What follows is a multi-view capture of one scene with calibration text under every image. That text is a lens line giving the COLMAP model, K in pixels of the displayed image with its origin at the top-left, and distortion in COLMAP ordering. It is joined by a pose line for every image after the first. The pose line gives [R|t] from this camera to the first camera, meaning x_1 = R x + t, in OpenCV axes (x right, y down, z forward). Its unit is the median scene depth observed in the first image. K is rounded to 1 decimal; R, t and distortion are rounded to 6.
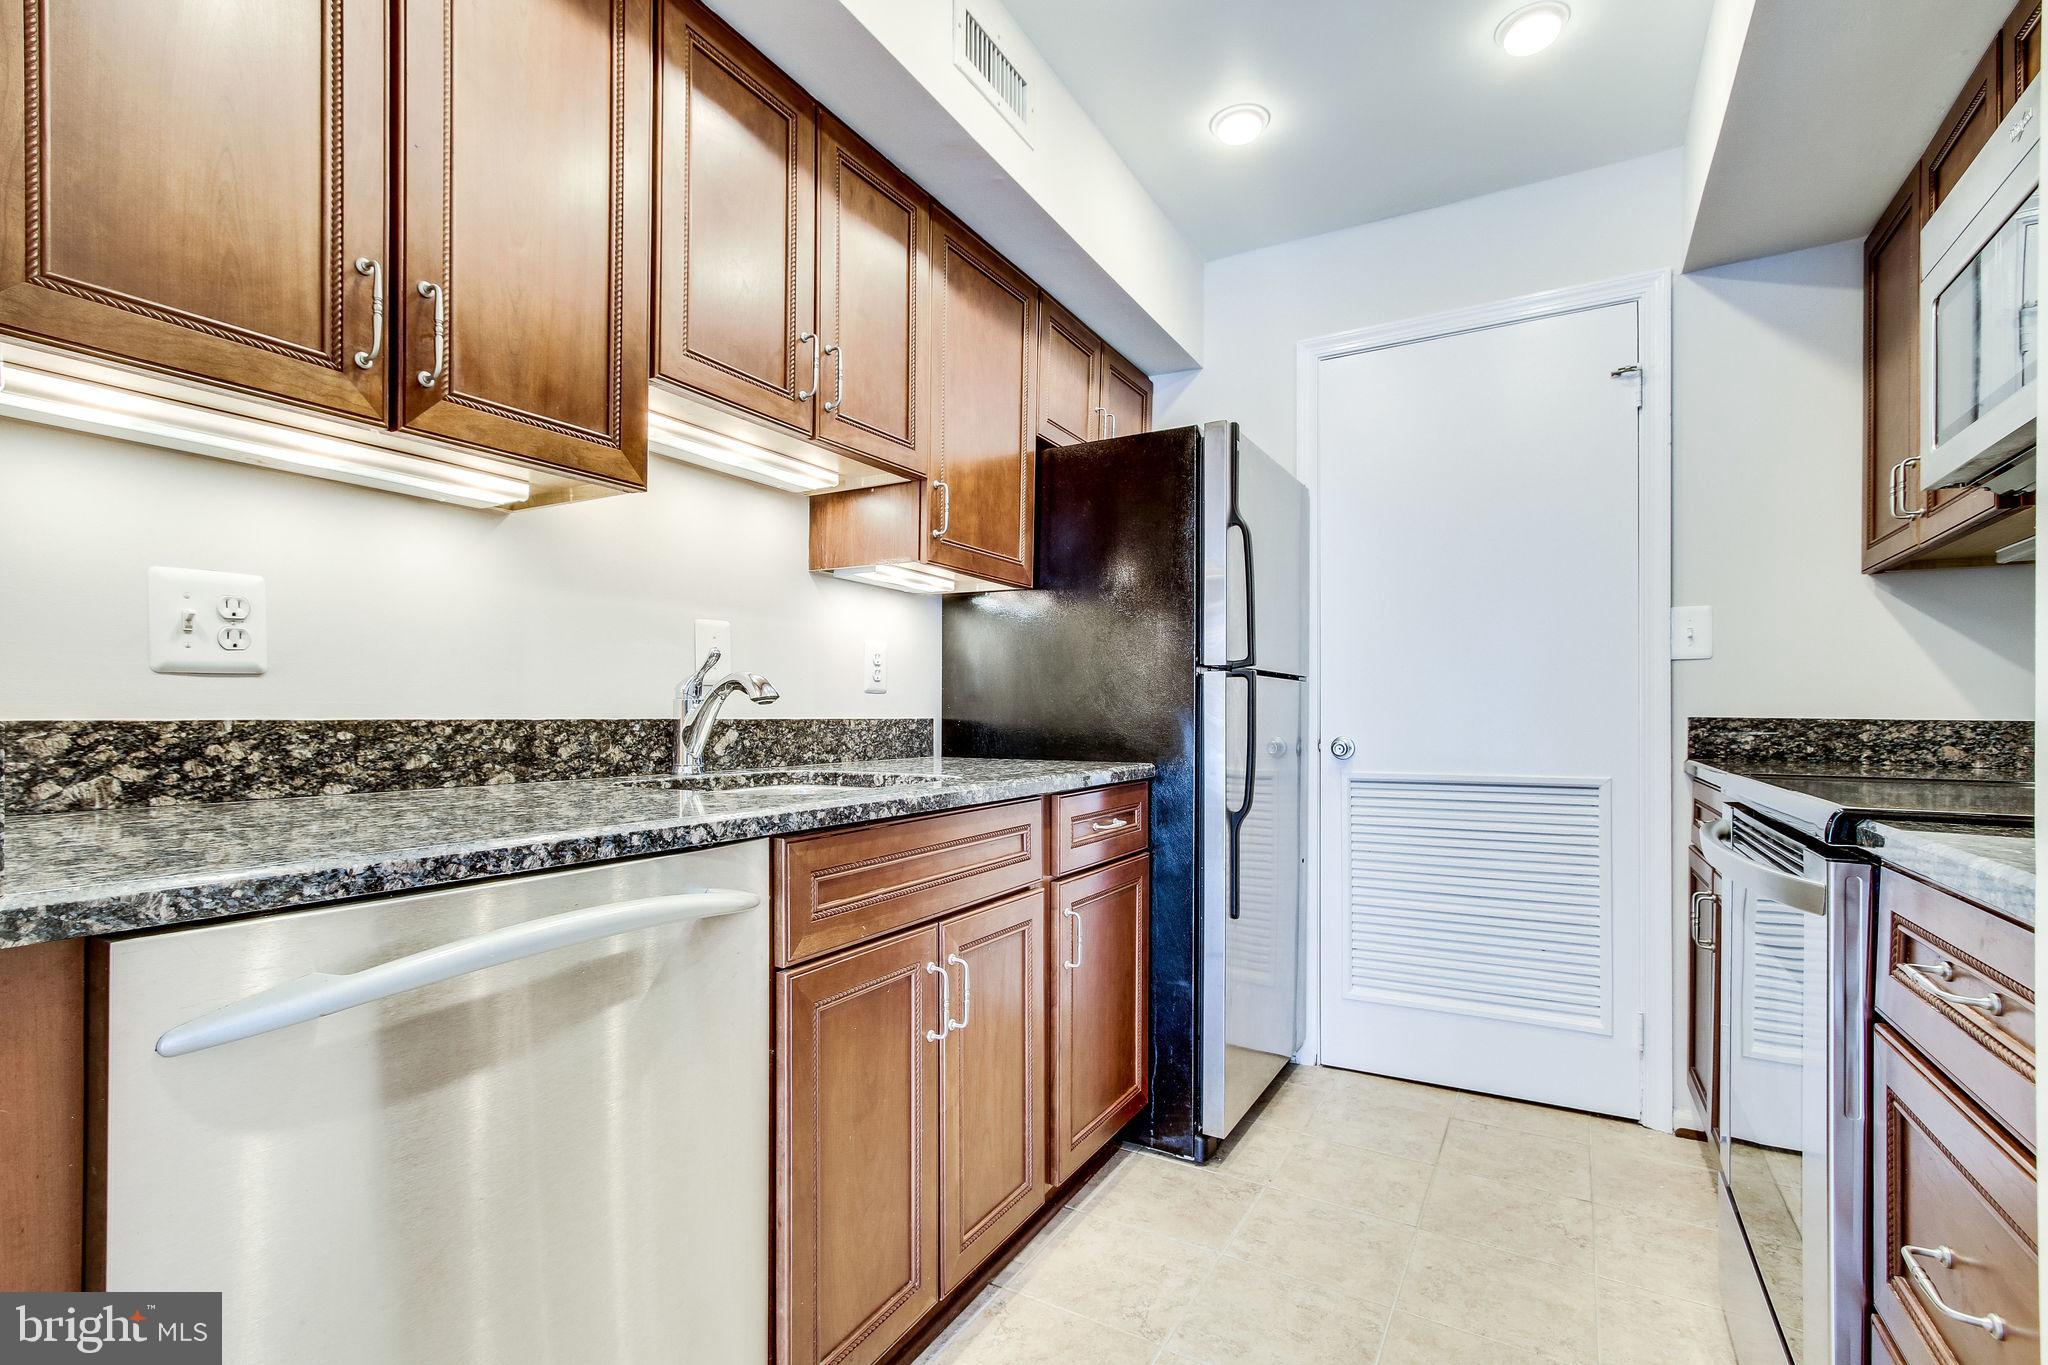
lens RADIAL K [[935.0, 0, 1004.5], [0, 935.0, 716.5], [0, 0, 1]] dist [-0.012434, 0.001861]
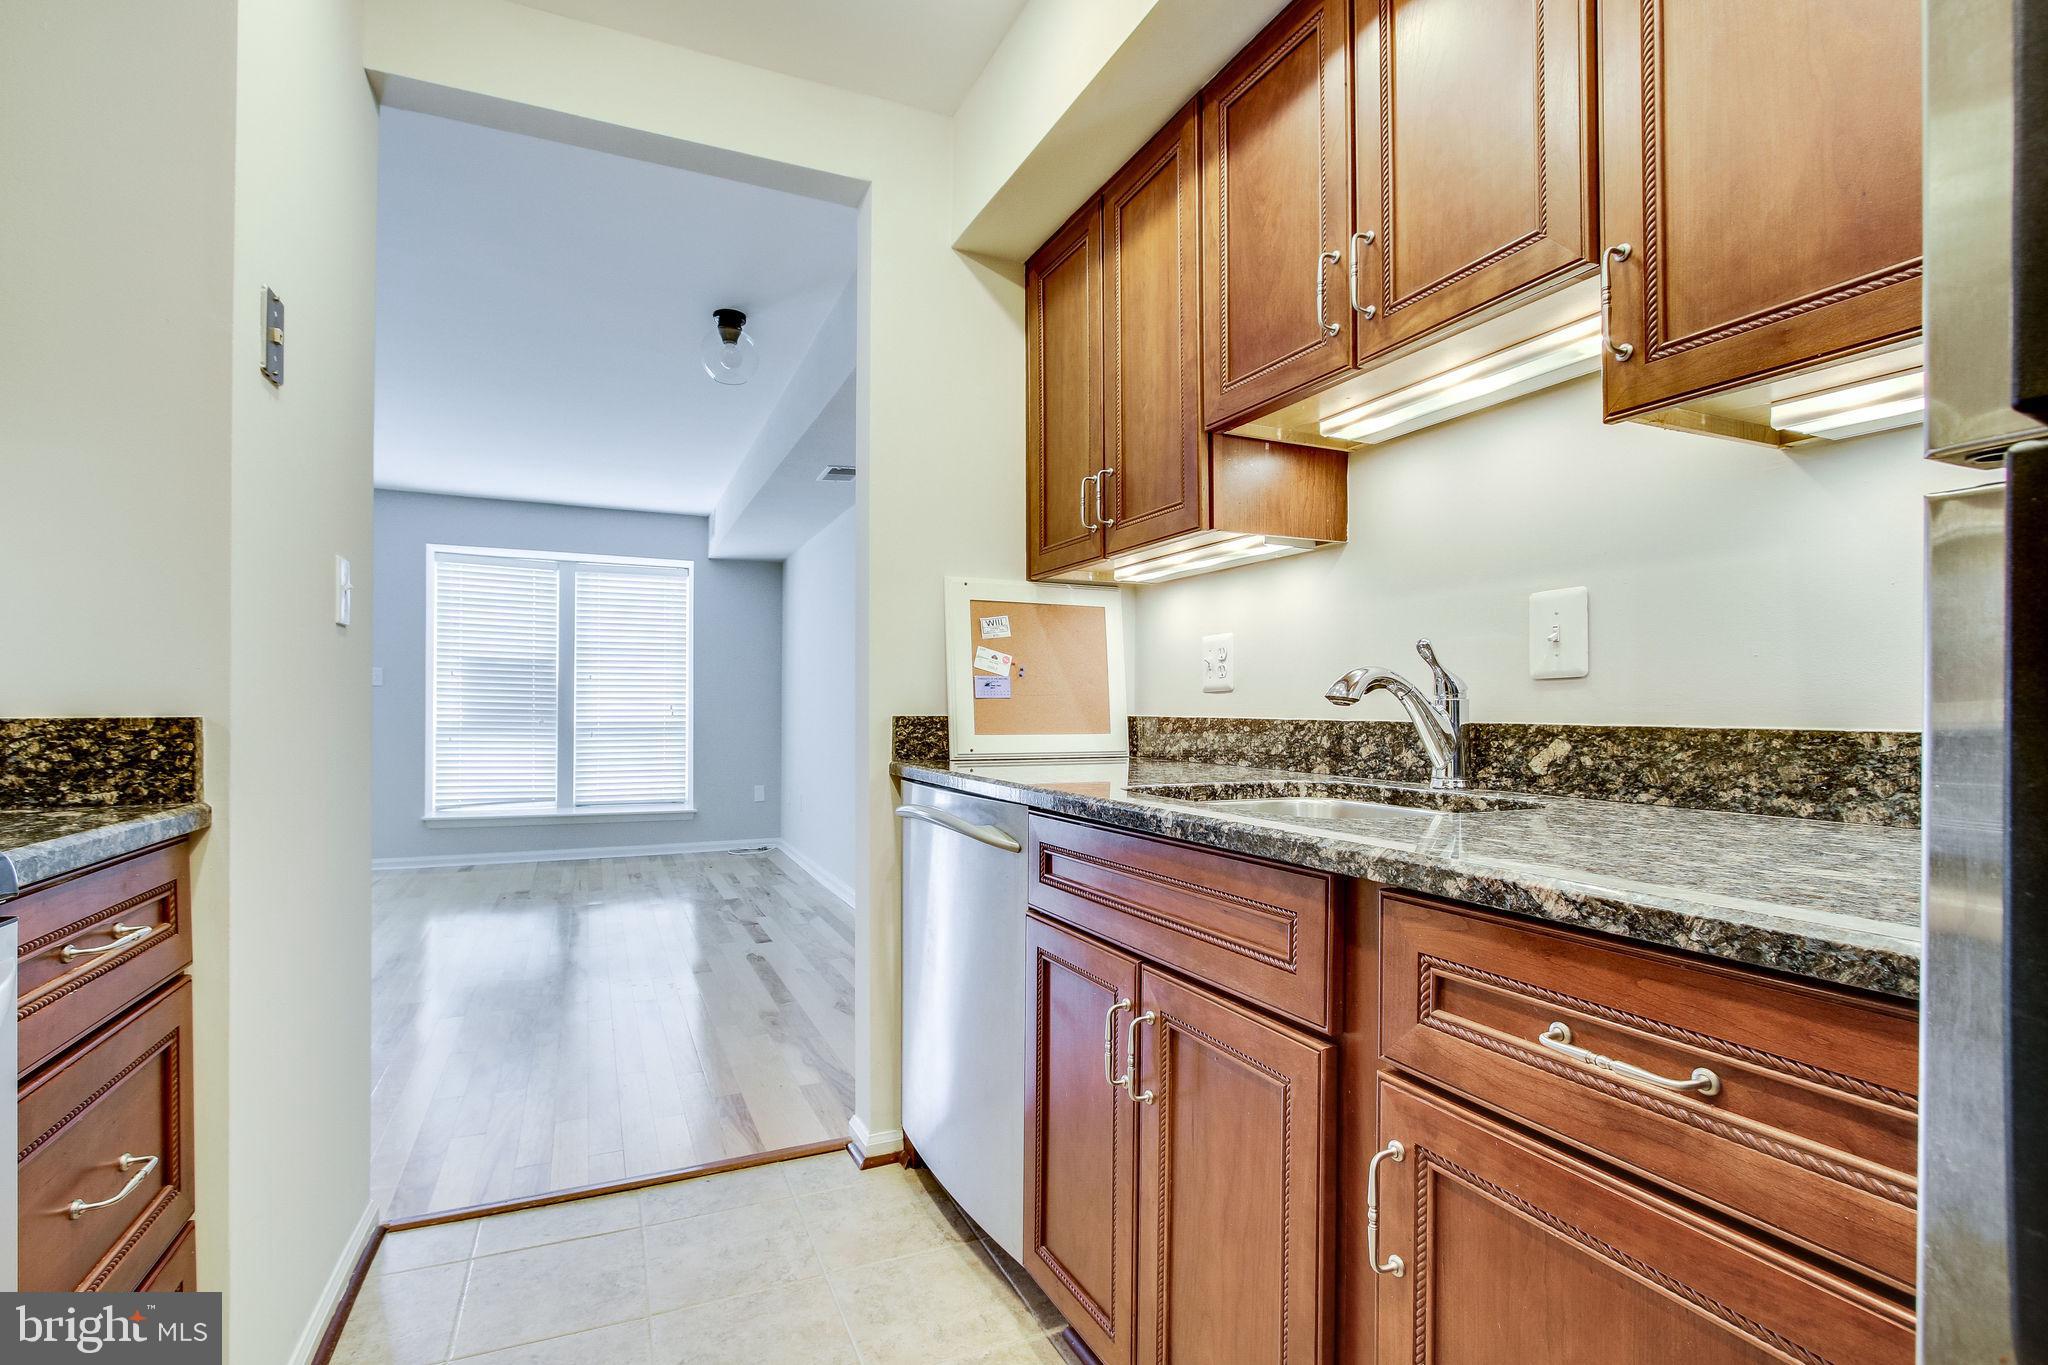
lens RADIAL K [[935.0, 0, 1024.6], [0, 935.0, 694.7], [0, 0, 1]] dist [-0.012434, 0.001861]
pose [[-0.564580, -0.017266, -0.825198, 0.578834], [-0.008219, 0.999849, -0.015296, -0.006807], [0.825337, -0.001854, -0.564637, 1.174592]]
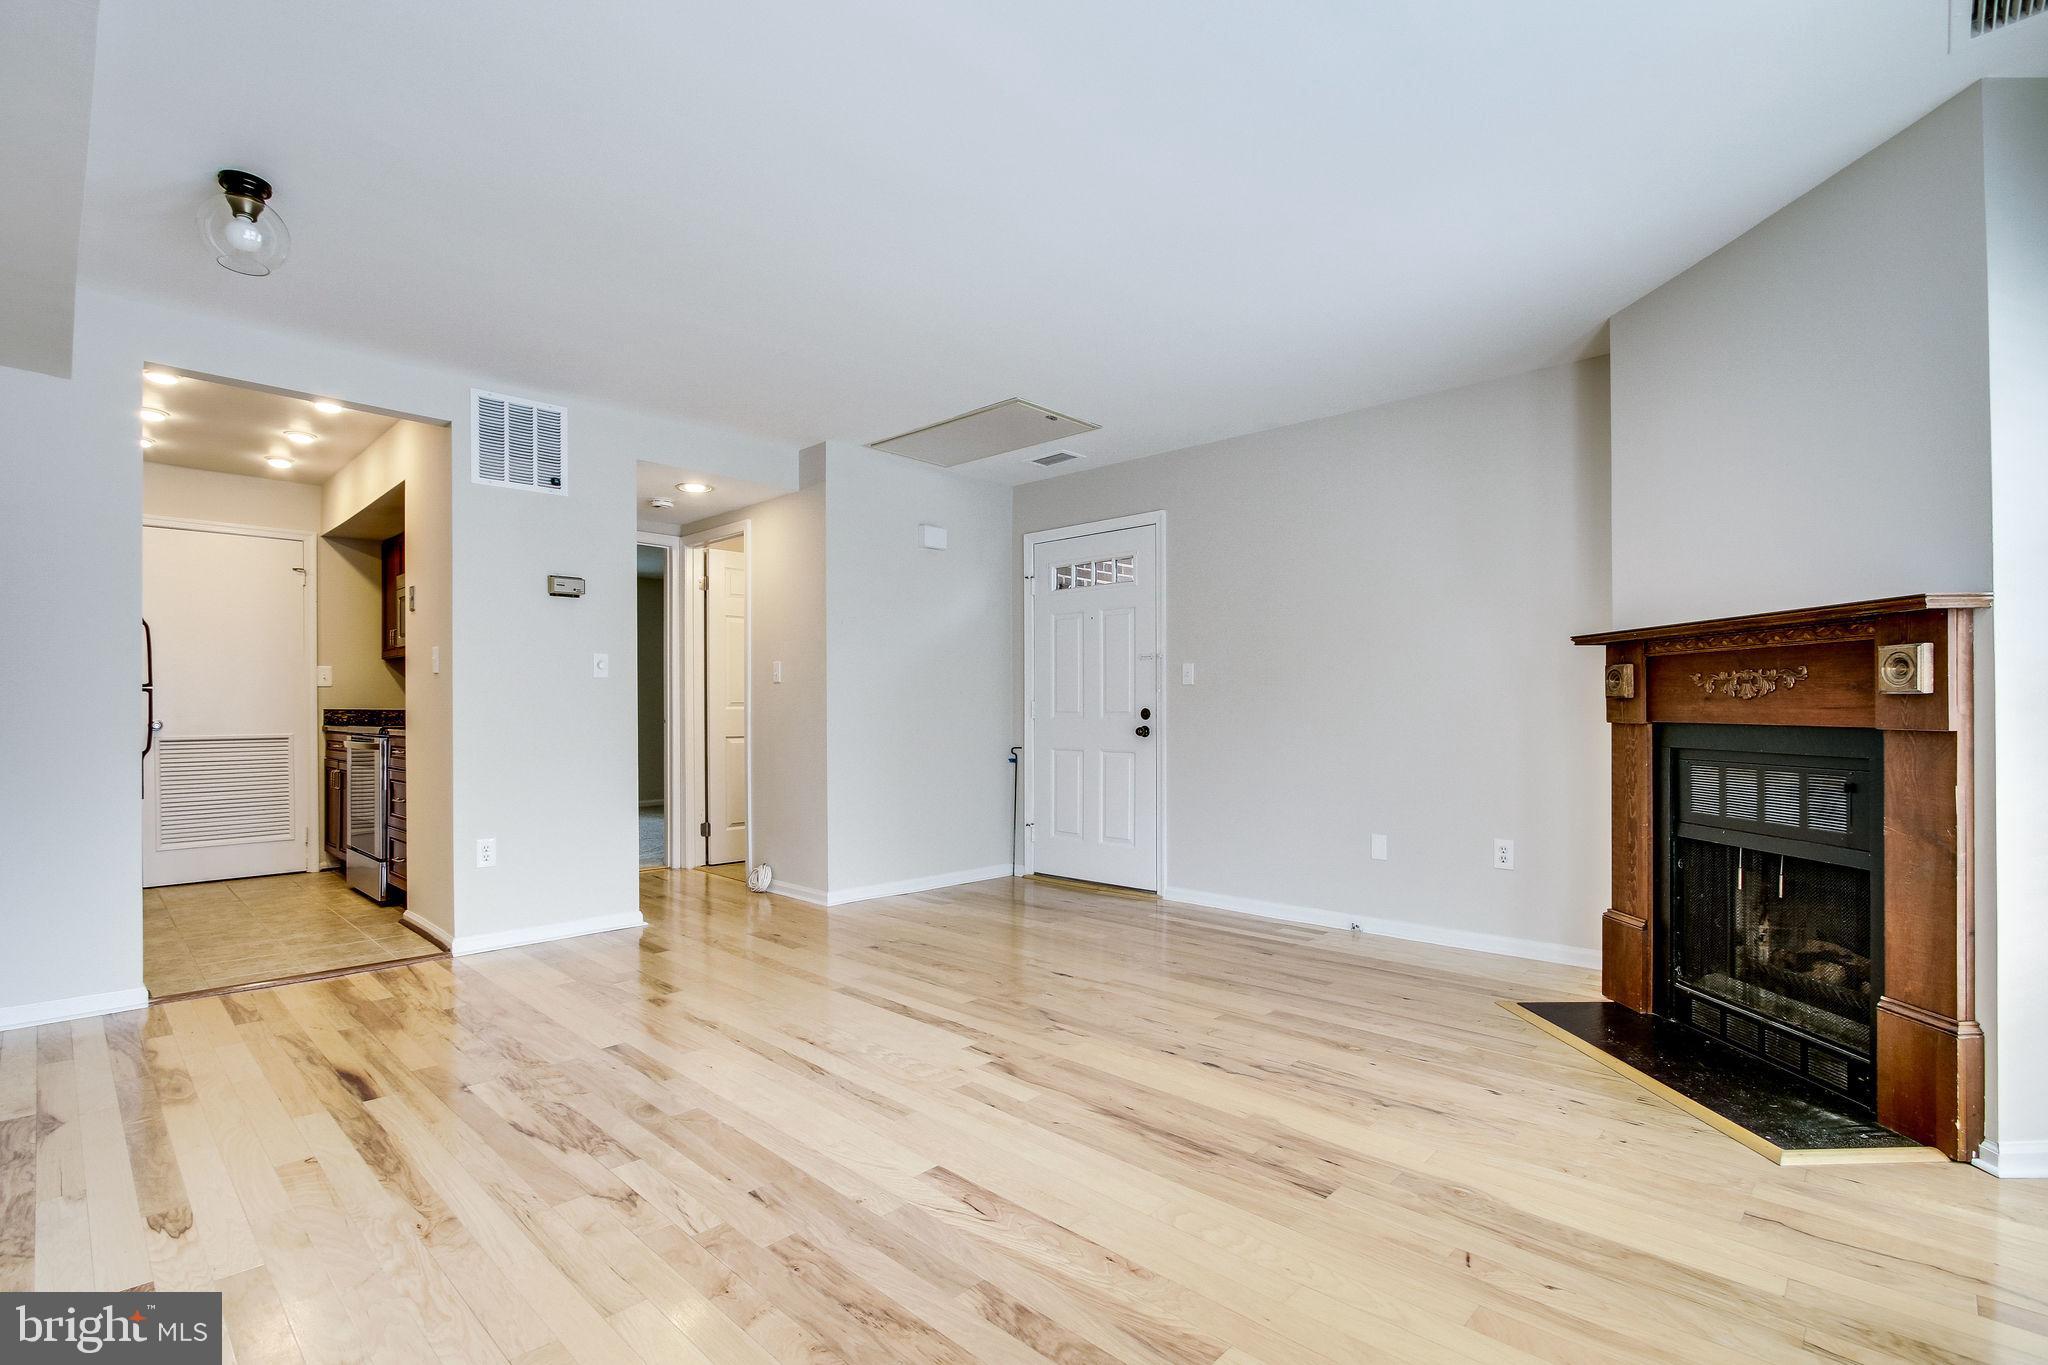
lens RADIAL K [[935.0, 0, 970.7], [0, 935.0, 712.4], [0, 0, 1]] dist [-0.012434, 0.001861]
pose [[0.229788, -0.004671, 0.973230, -1.483131], [0.001883, 0.999989, 0.004355, 0.002103], [-0.973239, 0.000831, 0.229794, -1.460572]]
